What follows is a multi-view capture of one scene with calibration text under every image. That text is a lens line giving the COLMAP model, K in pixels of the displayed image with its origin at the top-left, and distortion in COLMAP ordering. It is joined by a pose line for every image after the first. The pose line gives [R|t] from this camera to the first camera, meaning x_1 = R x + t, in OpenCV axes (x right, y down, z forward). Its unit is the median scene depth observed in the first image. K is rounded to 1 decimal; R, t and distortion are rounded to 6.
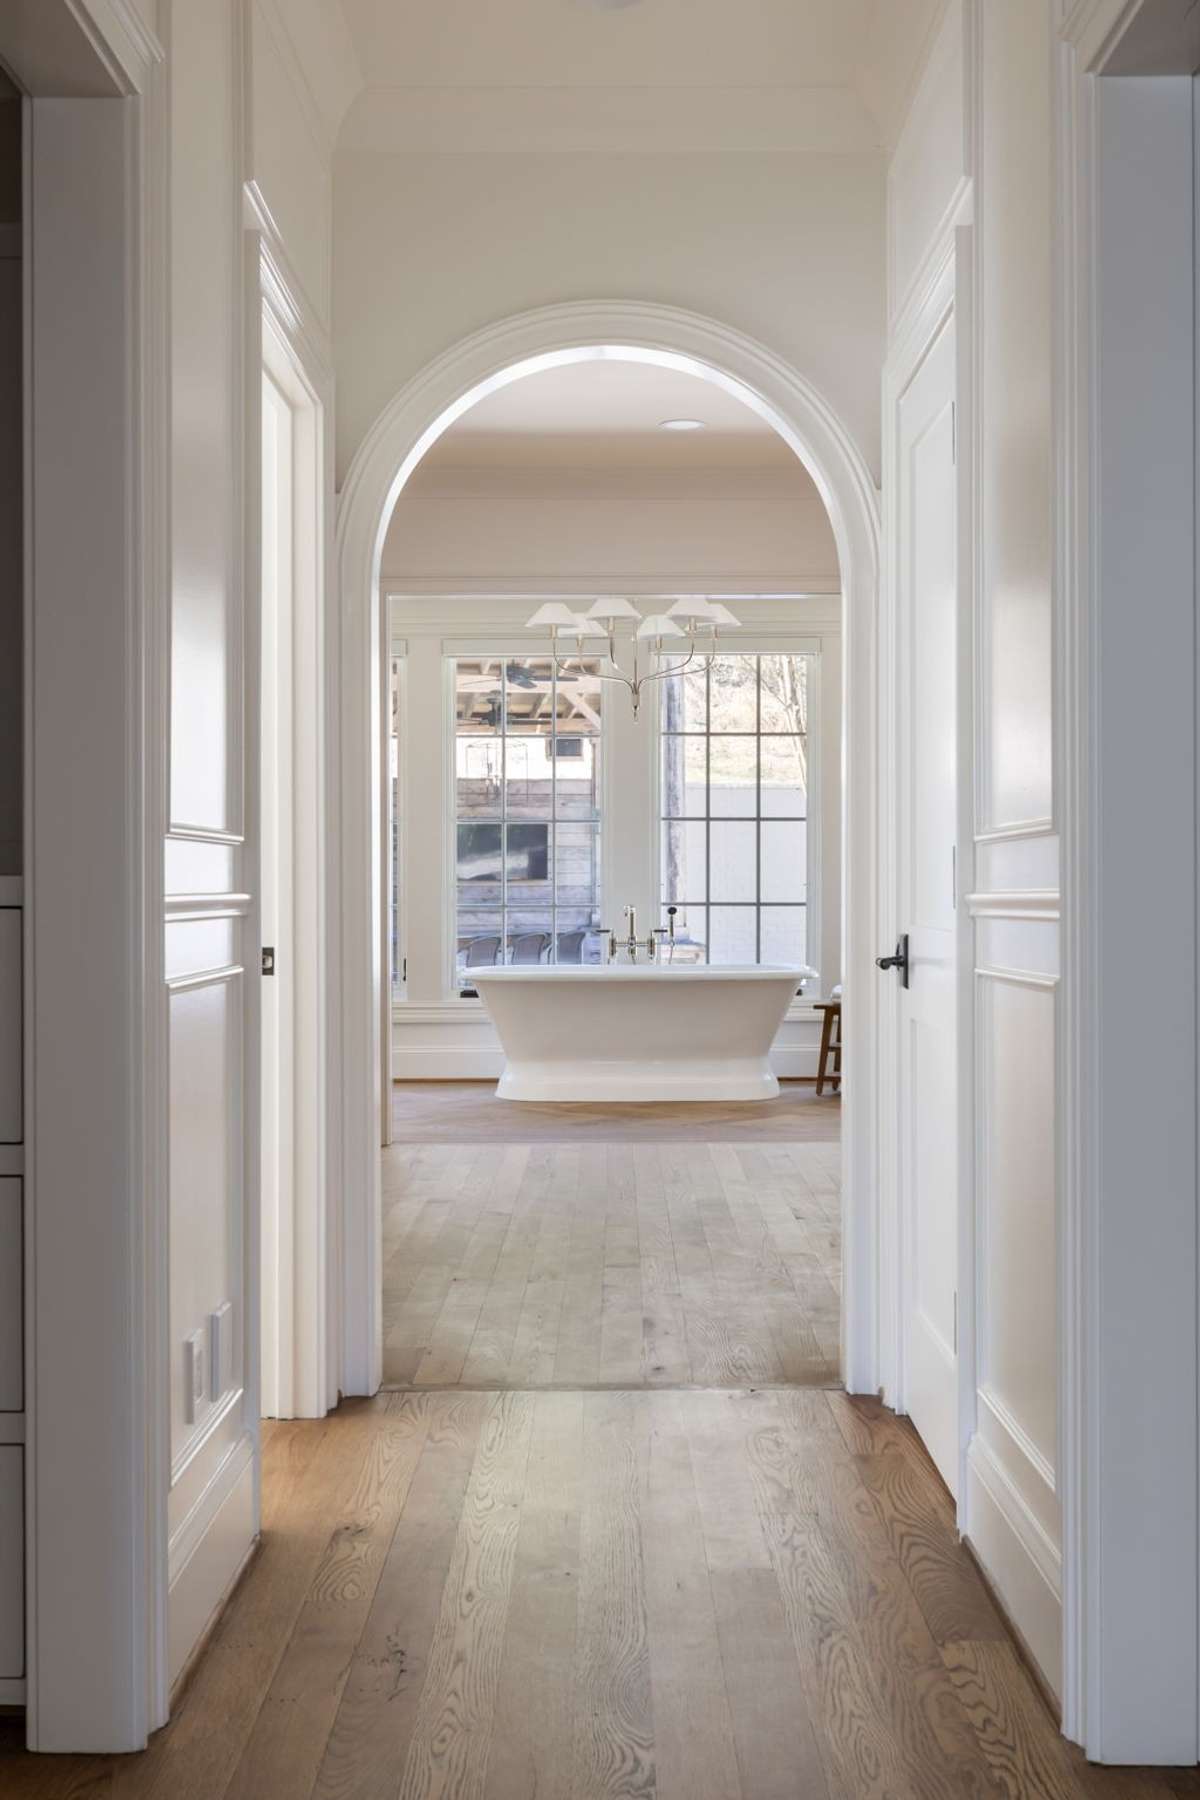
lens RADIAL K [[886.6, 0, 603.2], [0, 886.6, 888.5], [0, 0, 1]] dist [-0.002125, -0.000536]
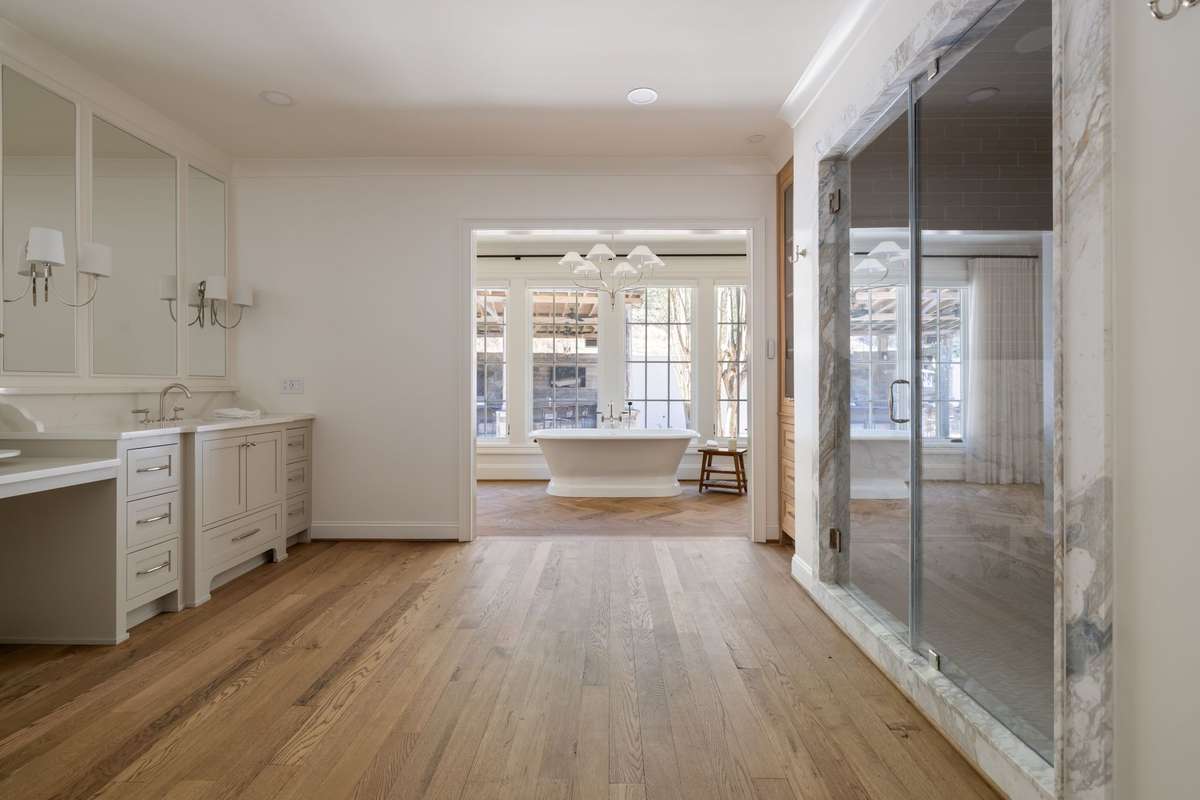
lens RADIAL K [[591.0, 0, 599.7], [0, 591.0, 394.8], [0, 0, 1]] dist [-0.002125, -0.000536]
pose [[0.999838, 0.004581, 0.017417, -0.023111], [-0.004466, 0.999968, -0.006609, 0.013919], [-0.017447, 0.006530, 0.999826, -0.471179]]
